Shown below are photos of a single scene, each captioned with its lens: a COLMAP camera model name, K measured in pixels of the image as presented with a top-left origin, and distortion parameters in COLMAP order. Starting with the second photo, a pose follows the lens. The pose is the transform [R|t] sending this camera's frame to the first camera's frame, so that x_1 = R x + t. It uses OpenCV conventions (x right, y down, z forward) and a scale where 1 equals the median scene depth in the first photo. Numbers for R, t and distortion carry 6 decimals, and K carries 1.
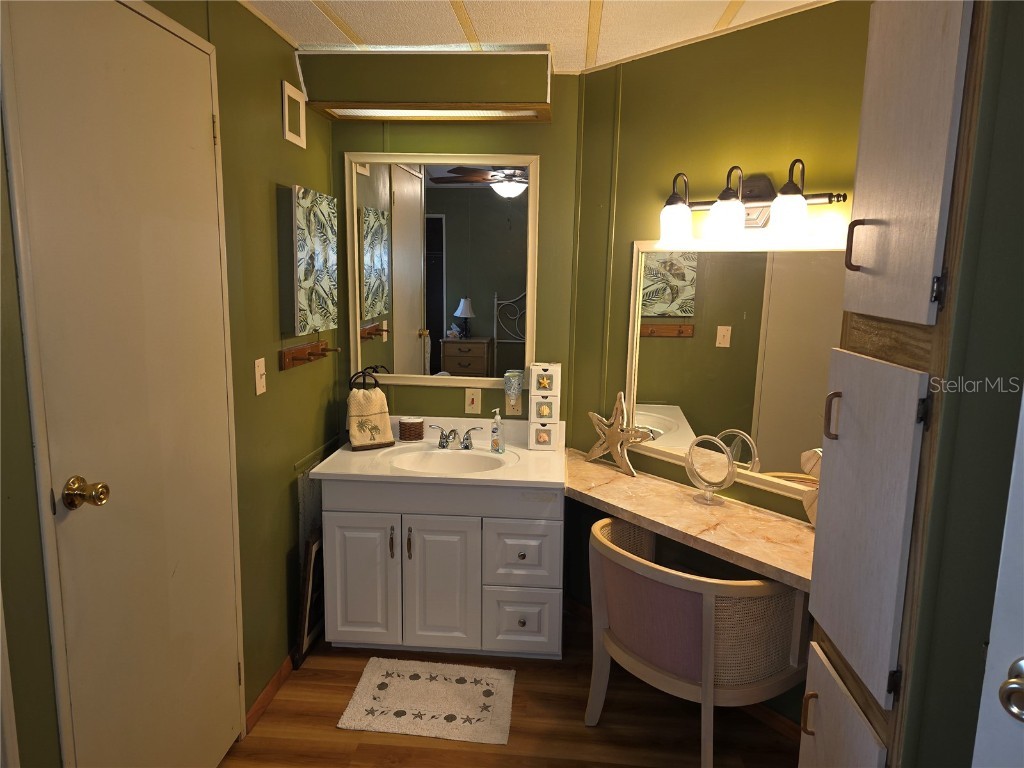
lens RADIAL K [[694.0, 0, 512.3], [0, 694.0, 382.8], [0, 0, 1]] dist [0.064235, -0.039697]
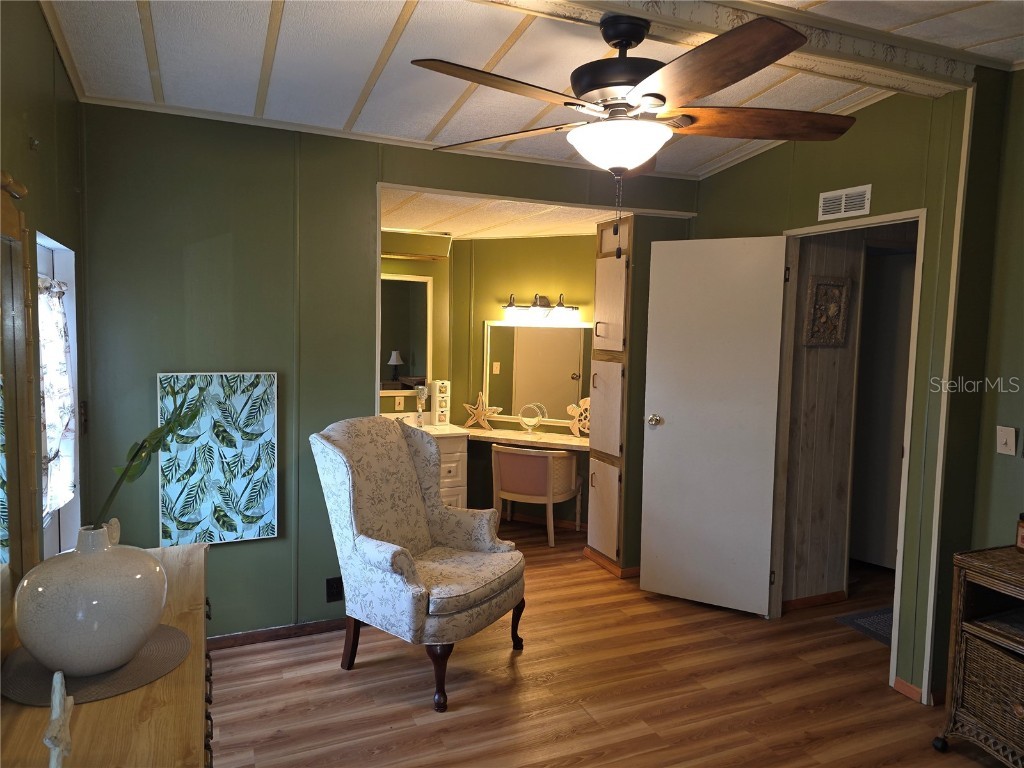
lens RADIAL K [[694.0, 0, 513.0], [0, 694.0, 381.5], [0, 0, 1]] dist [0.064235, -0.039697]
pose [[0.880328, -0.038920, 0.472767, -0.714547], [0.075541, 0.995412, -0.058717, 0.107357], [-0.468313, 0.087404, 0.879229, -0.841747]]
